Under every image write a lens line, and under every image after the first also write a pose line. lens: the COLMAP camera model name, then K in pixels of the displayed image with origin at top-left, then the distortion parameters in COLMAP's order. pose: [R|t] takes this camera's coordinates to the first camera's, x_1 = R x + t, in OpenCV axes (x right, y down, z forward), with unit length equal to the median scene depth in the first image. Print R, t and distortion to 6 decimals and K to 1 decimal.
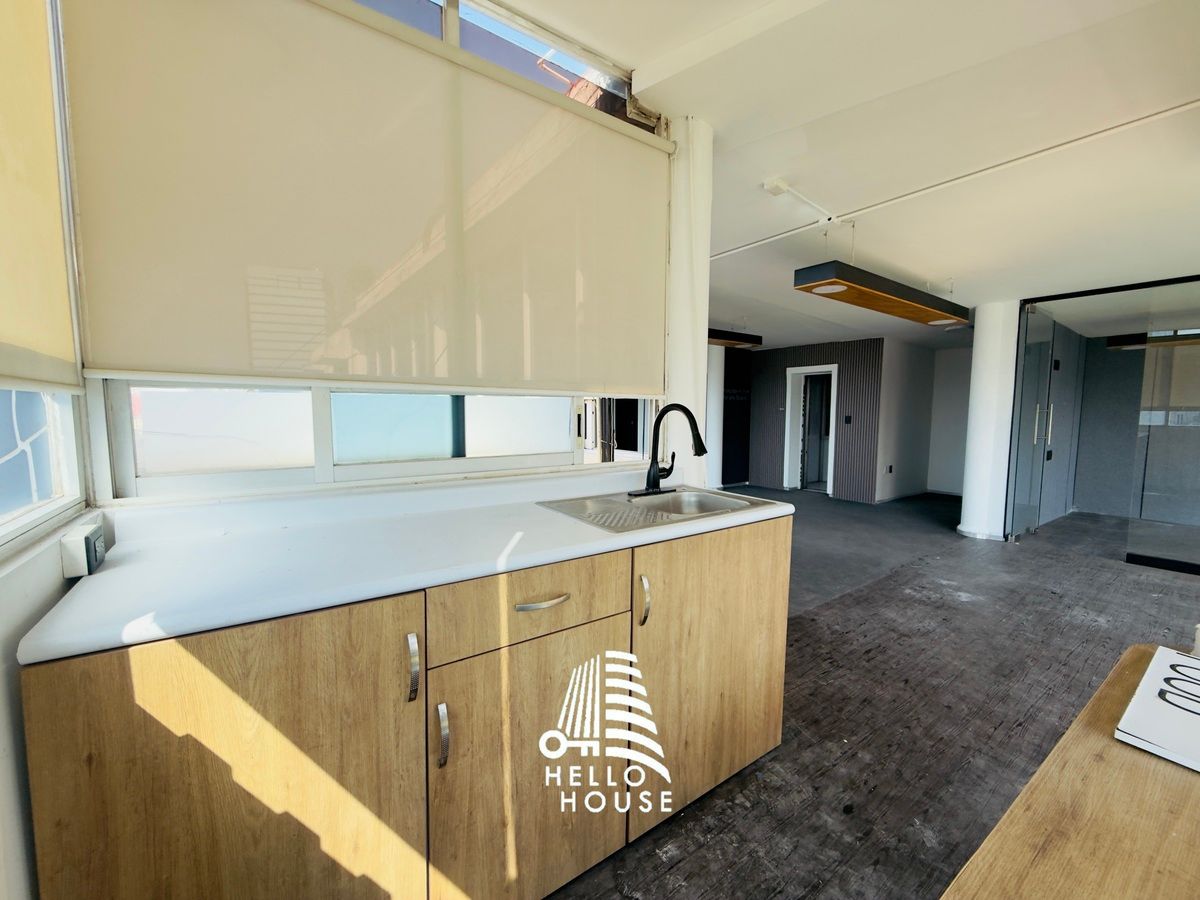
lens RADIAL K [[474.9, 0, 603.9], [0, 474.9, 451.6], [0, 0, 1]] dist [0.000089, 0.000144]
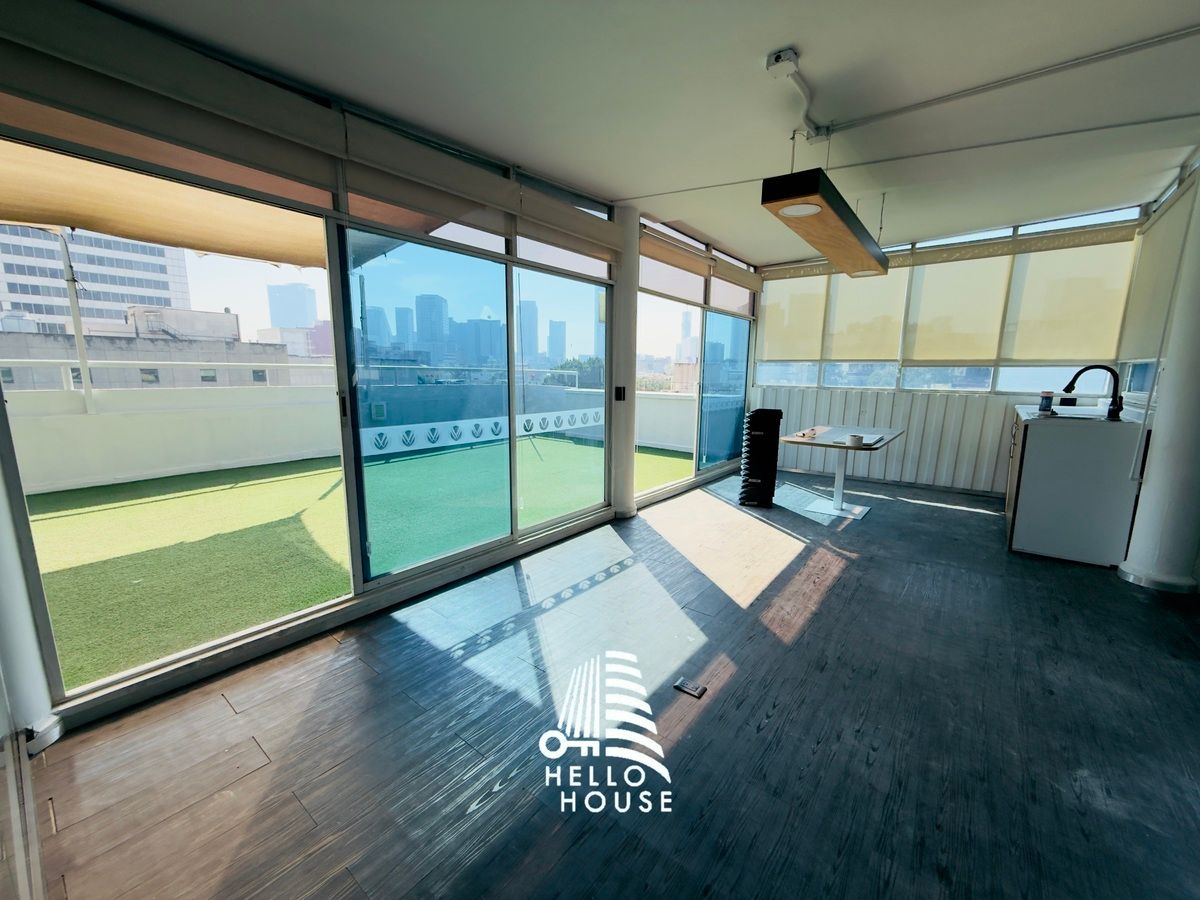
lens RADIAL K [[474.9, 0, 600.9], [0, 474.9, 459.0], [0, 0, 1]] dist [0.000089, 0.000144]
pose [[-0.963771, 0.034271, -0.264521, 1.319983], [-0.036389, 0.965546, 0.257676, -0.083800], [0.264238, 0.257967, -0.929318, 1.223917]]
